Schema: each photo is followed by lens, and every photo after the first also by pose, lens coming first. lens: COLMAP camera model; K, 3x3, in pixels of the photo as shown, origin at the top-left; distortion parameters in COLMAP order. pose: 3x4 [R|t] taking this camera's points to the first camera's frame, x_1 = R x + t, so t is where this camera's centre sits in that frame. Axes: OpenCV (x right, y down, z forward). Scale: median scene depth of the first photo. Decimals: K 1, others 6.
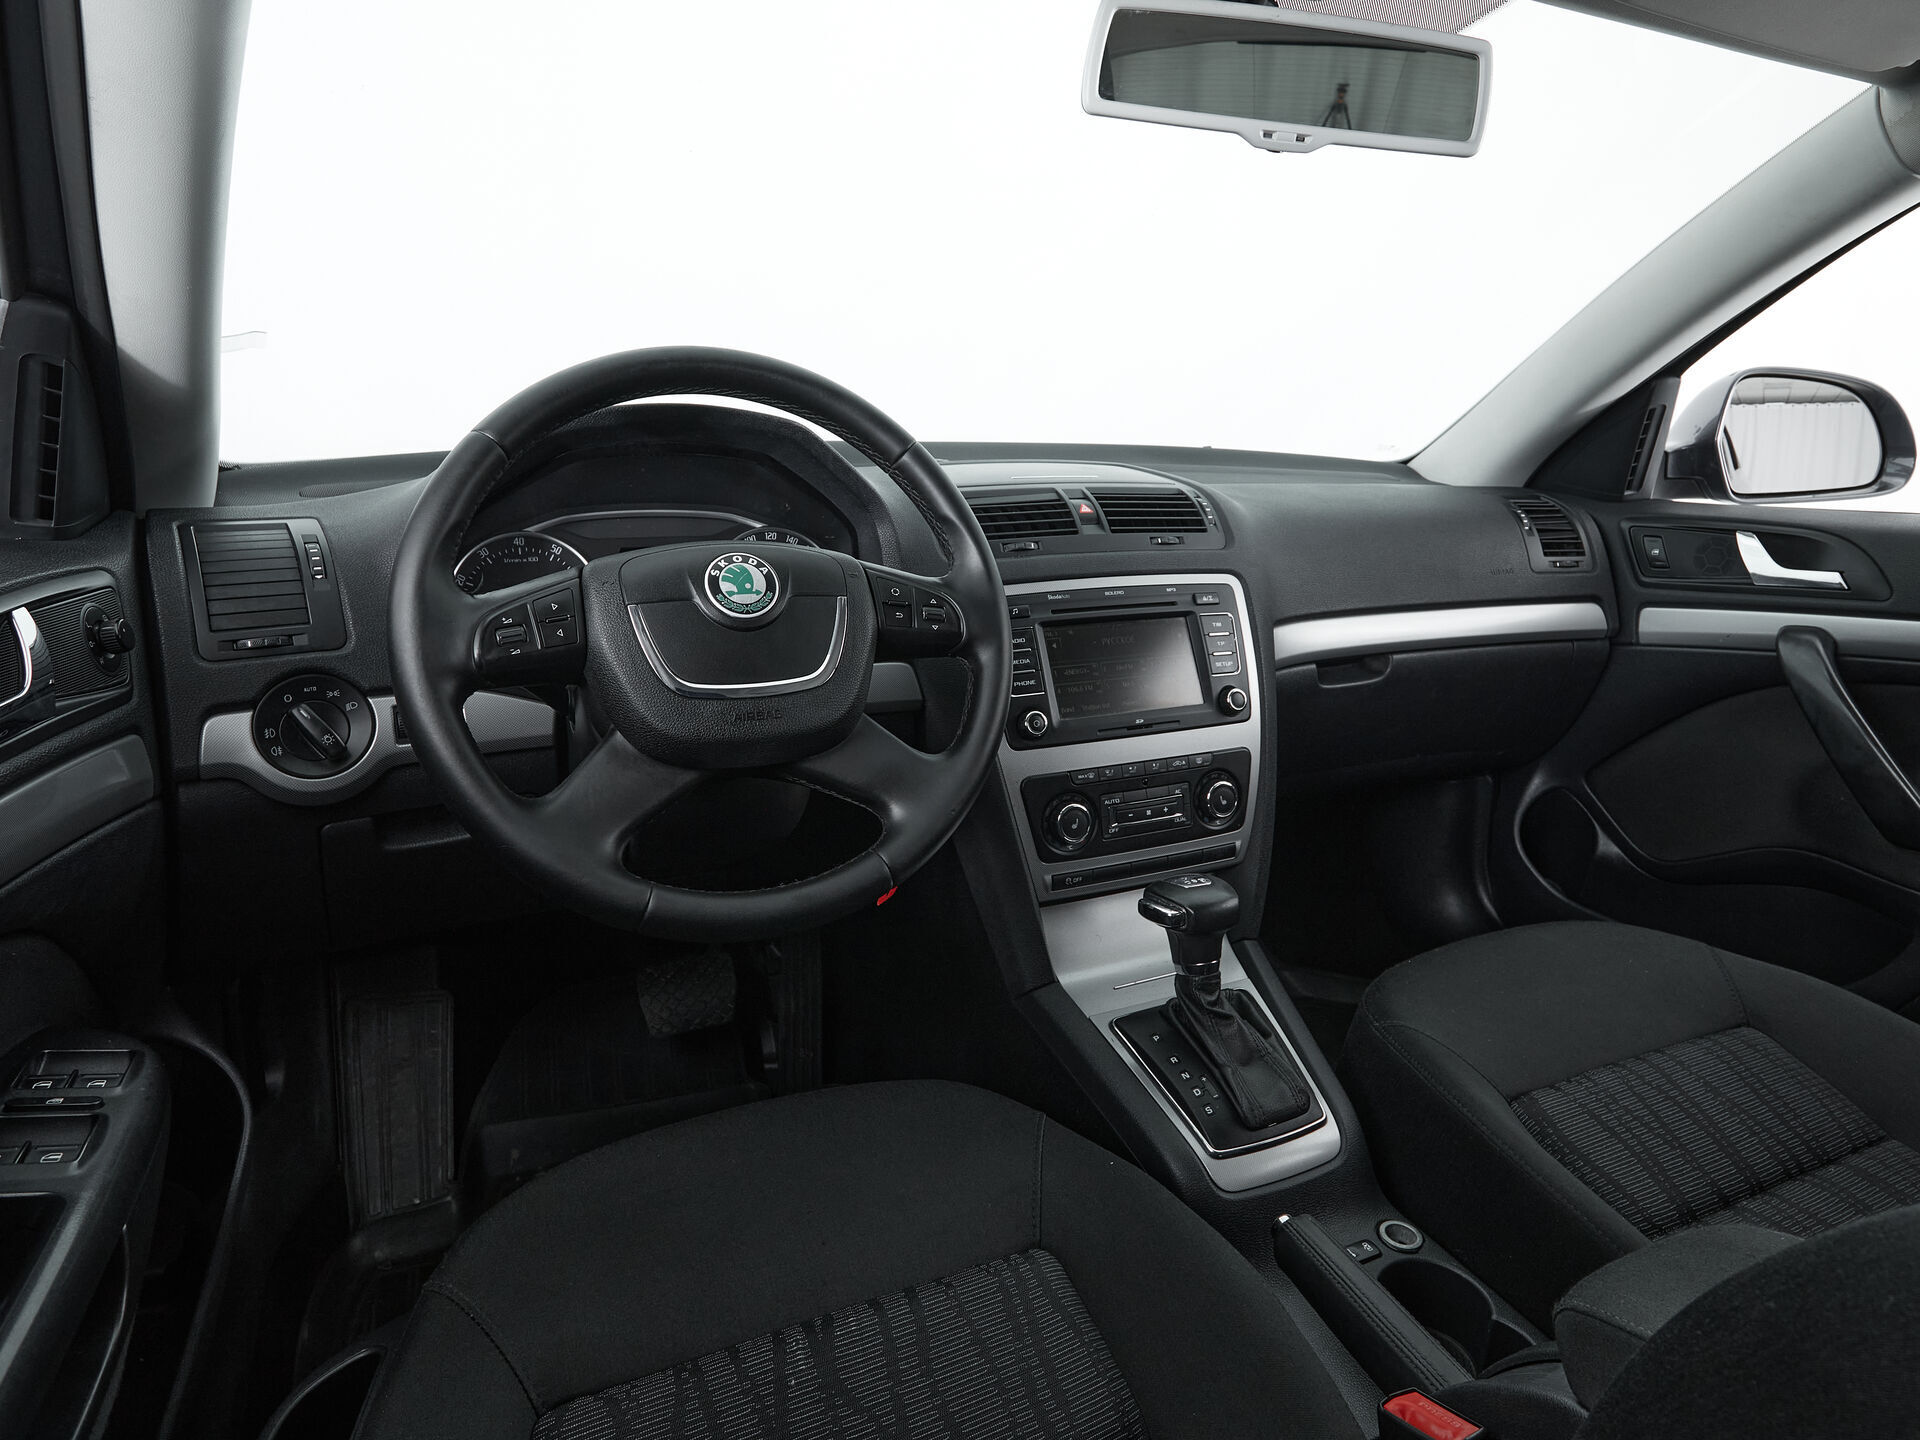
lens RADIAL K [[1114.2, 0, 946.9], [0, 1114.2, 667.7], [0, 0, 1]] dist [-0.003432, -0.000019]
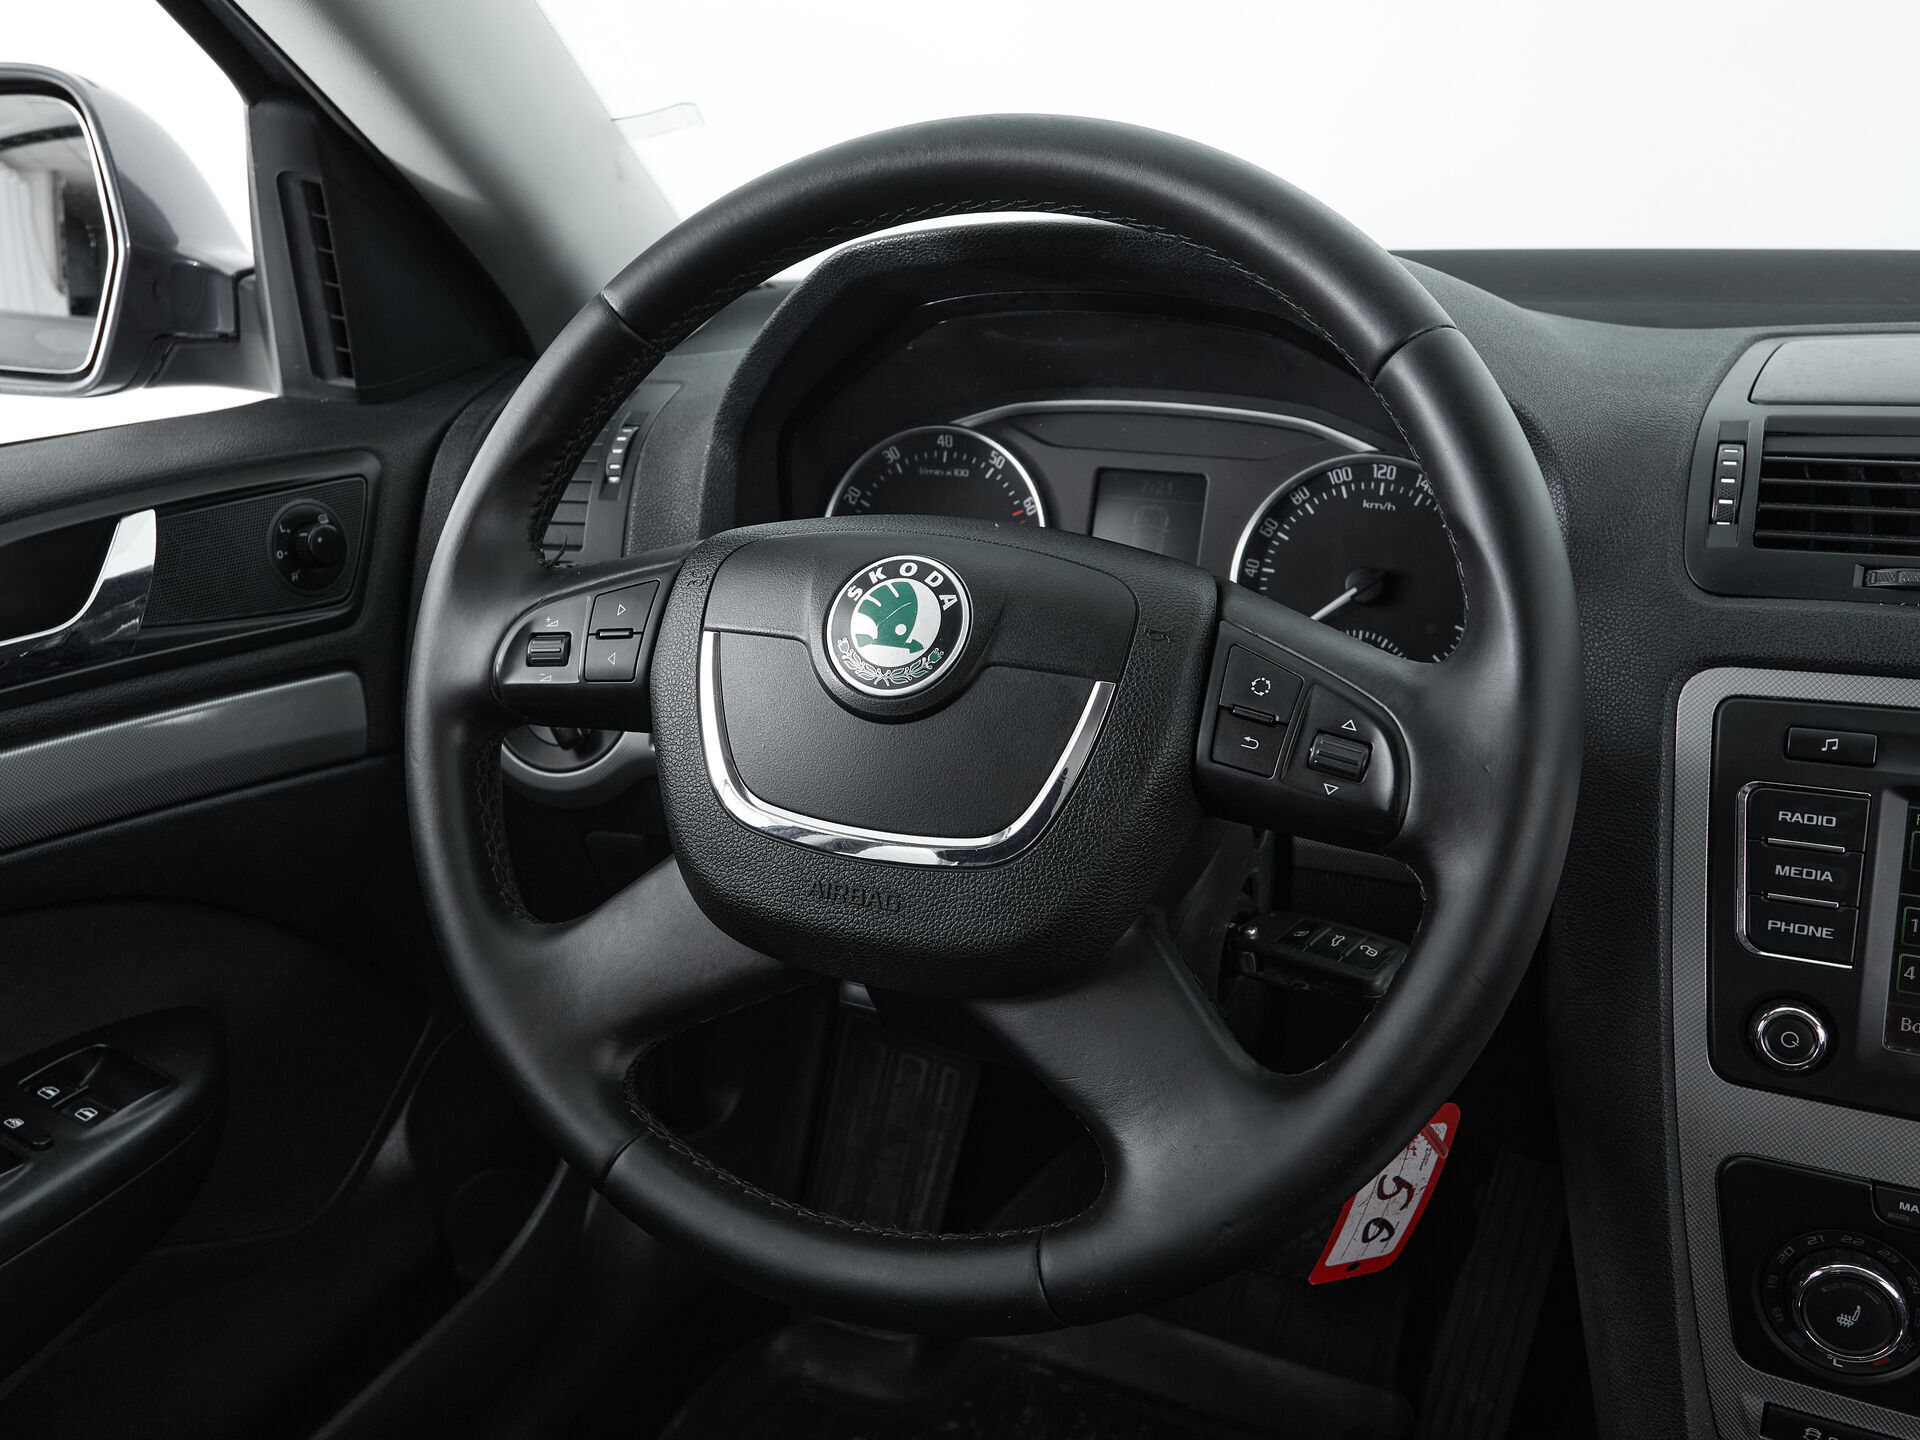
lens RADIAL K [[1624.1, 0, 928.6], [0, 1624.1, 690.9], [0, 0, 1]] dist [-0.033743, 0.032284]
pose [[0.673299, 0.212914, -0.708051, 0.243797], [-0.133679, 0.976913, 0.166643, -0.120312], [0.727185, -0.017549, 0.686217, 0.374334]]
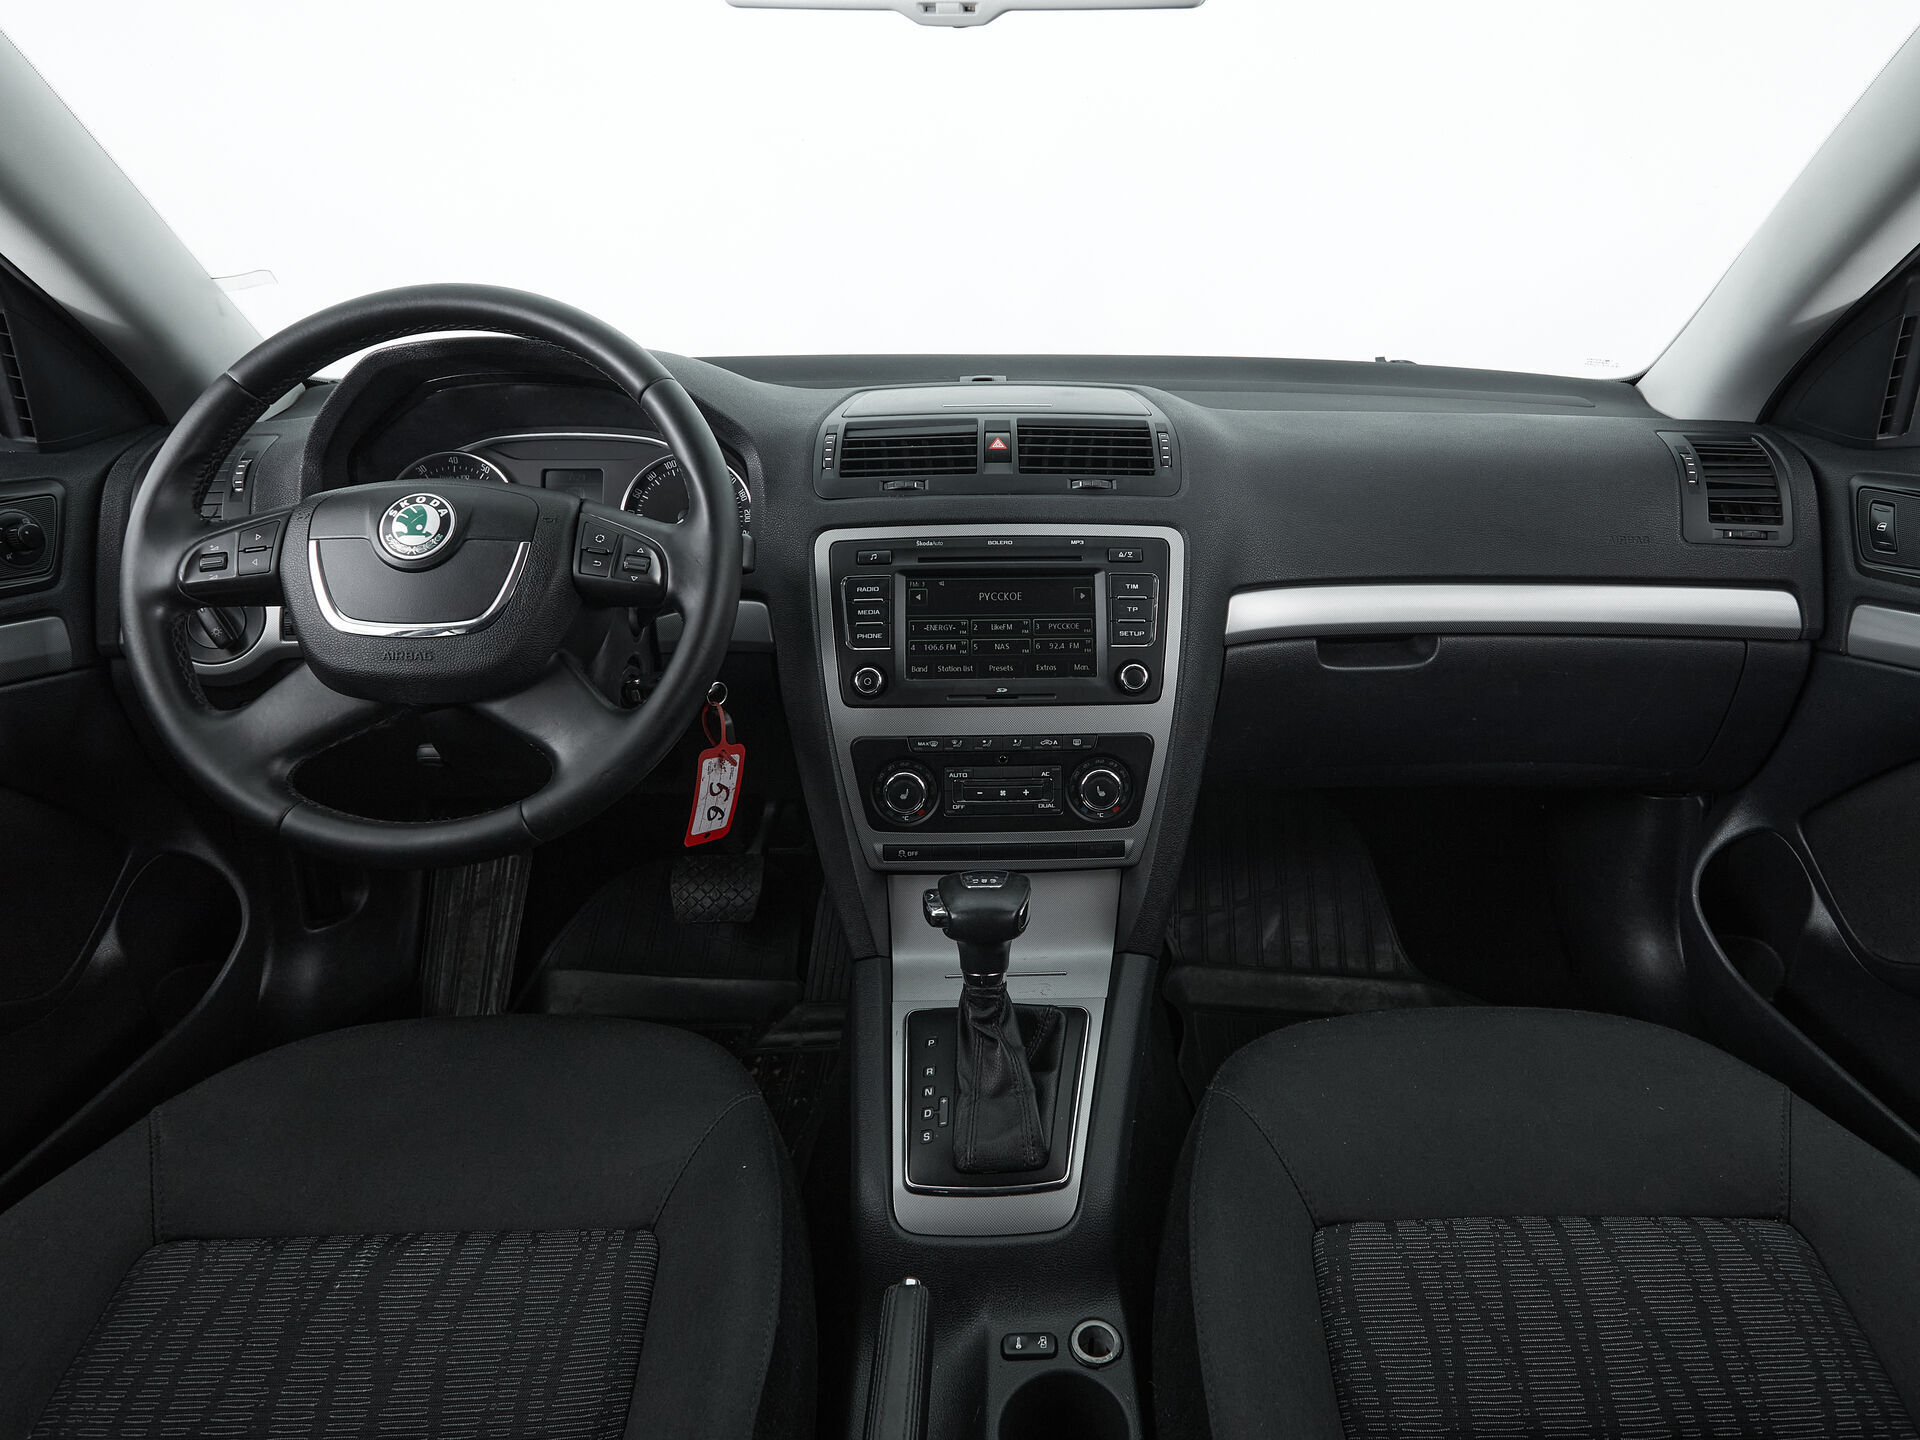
lens RADIAL K [[1114.2, 0, 1007.3], [0, 1114.2, 624.1], [0, 0, 1]] dist [-0.003432, -0.000019]
pose [[0.922709, 0.096246, -0.373288, 0.507212], [-0.072088, 0.994329, 0.078182, -0.074537], [0.378696, -0.045229, 0.924415, 0.186719]]
